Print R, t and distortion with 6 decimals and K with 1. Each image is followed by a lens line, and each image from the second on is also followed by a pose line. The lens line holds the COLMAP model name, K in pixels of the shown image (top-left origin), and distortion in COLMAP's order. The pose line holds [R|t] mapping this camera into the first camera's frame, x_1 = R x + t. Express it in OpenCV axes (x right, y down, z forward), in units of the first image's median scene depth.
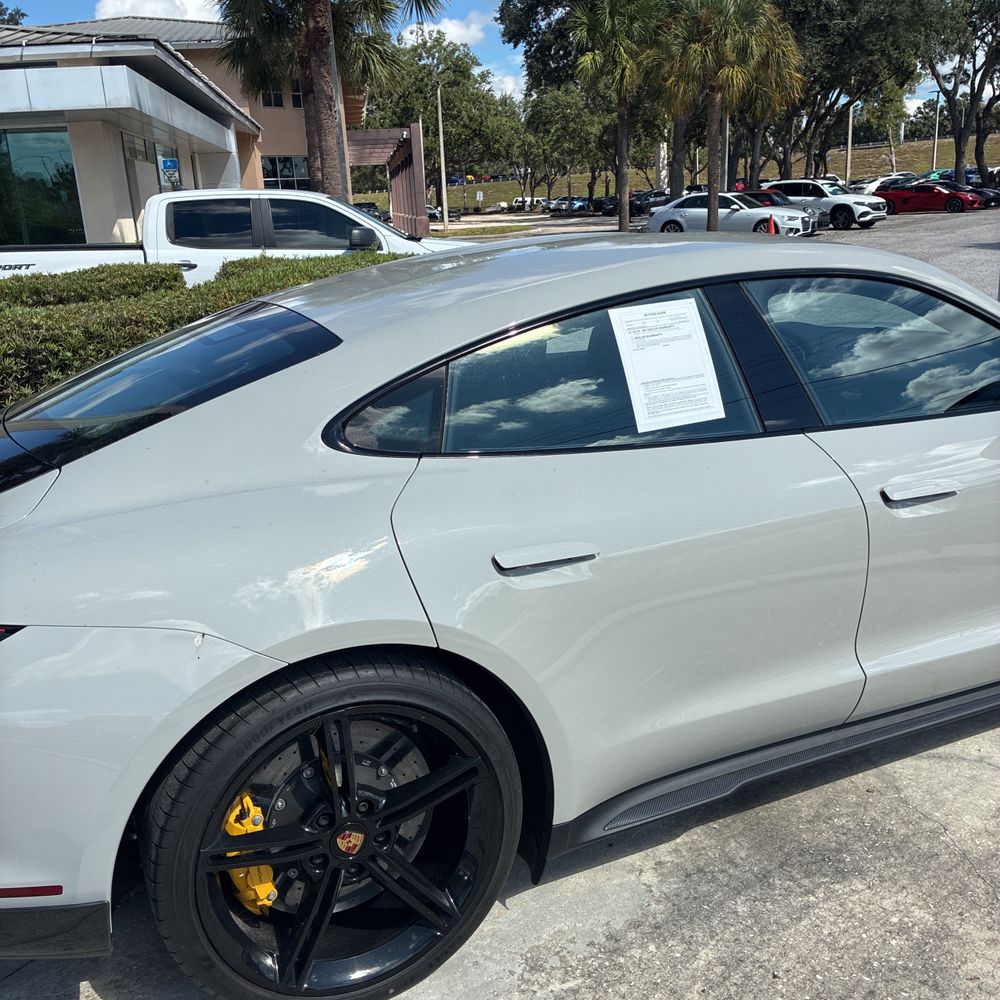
lens RADIAL K [[1013.9, 0, 491.4], [0, 1013.9, 500.6], [0, 0, 1]] dist [0.023903, 0.000000]
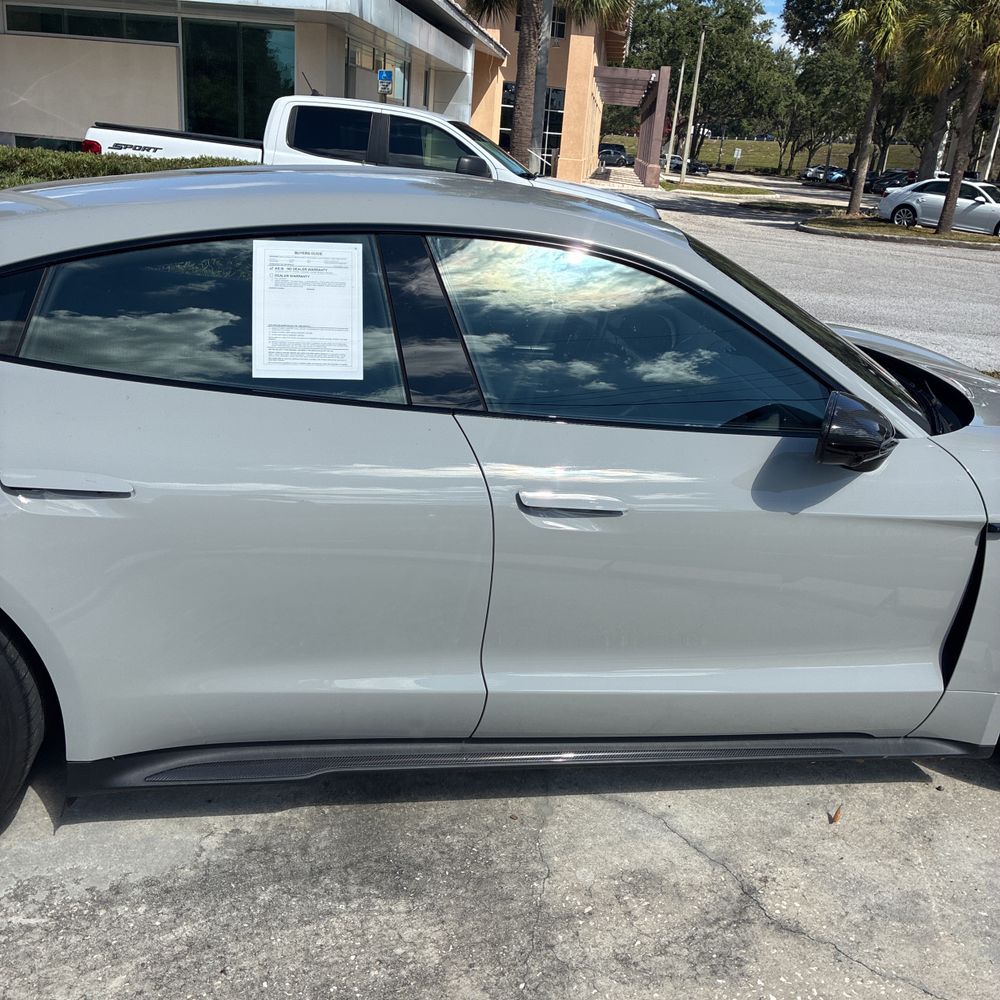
lens RADIAL K [[1013.9, 0, 492.1], [0, 1013.9, 504.1], [0, 0, 1]] dist [0.023903, 0.000000]
pose [[0.962415, 0.200006, -0.183726, 0.042119], [-0.189712, 0.979183, 0.072180, -0.004780], [0.194338, -0.034612, 0.980324, 0.010123]]
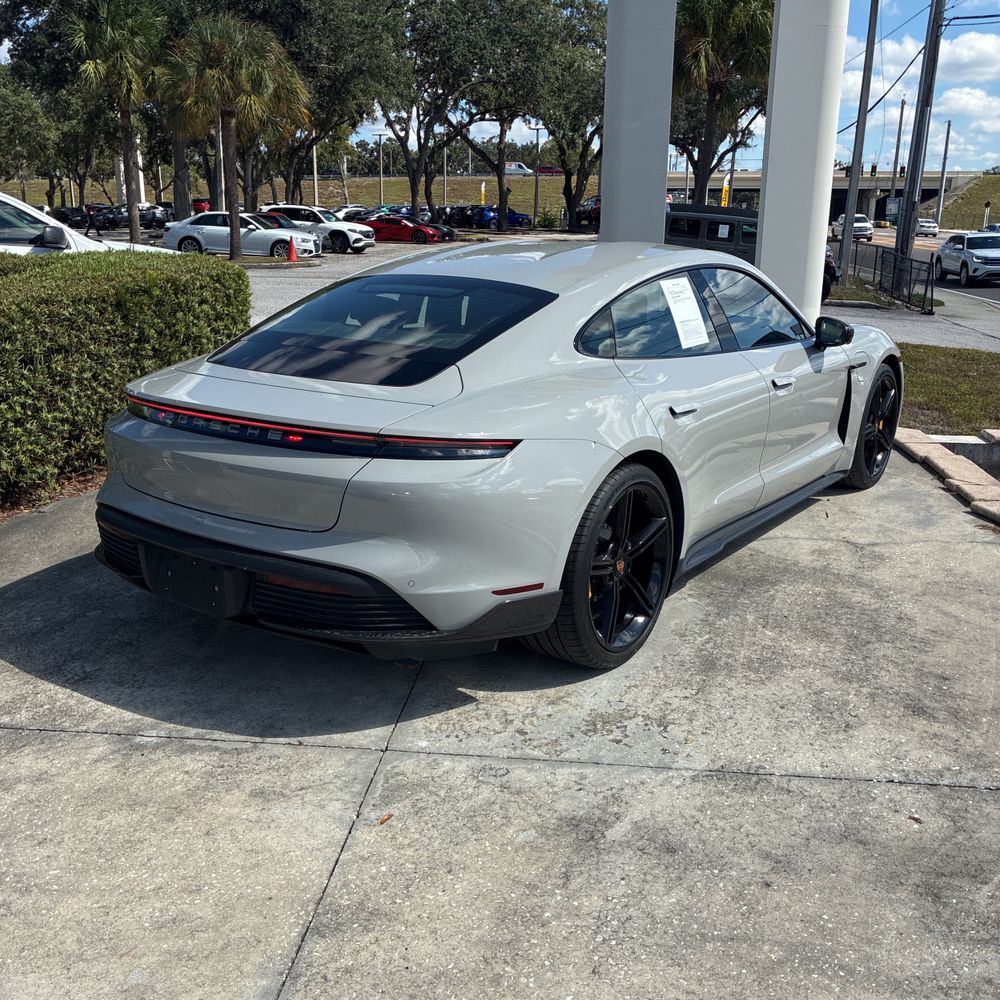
lens RADIAL K [[1013.9, 0, 496.1], [0, 1013.9, 500.1], [0, 0, 1]] dist [0.023903, 0.000000]
pose [[0.867512, -0.076596, 0.491484, -0.081521], [0.086494, 0.996249, 0.002592, 0.013025], [-0.489839, 0.040262, 0.870883, -0.031791]]
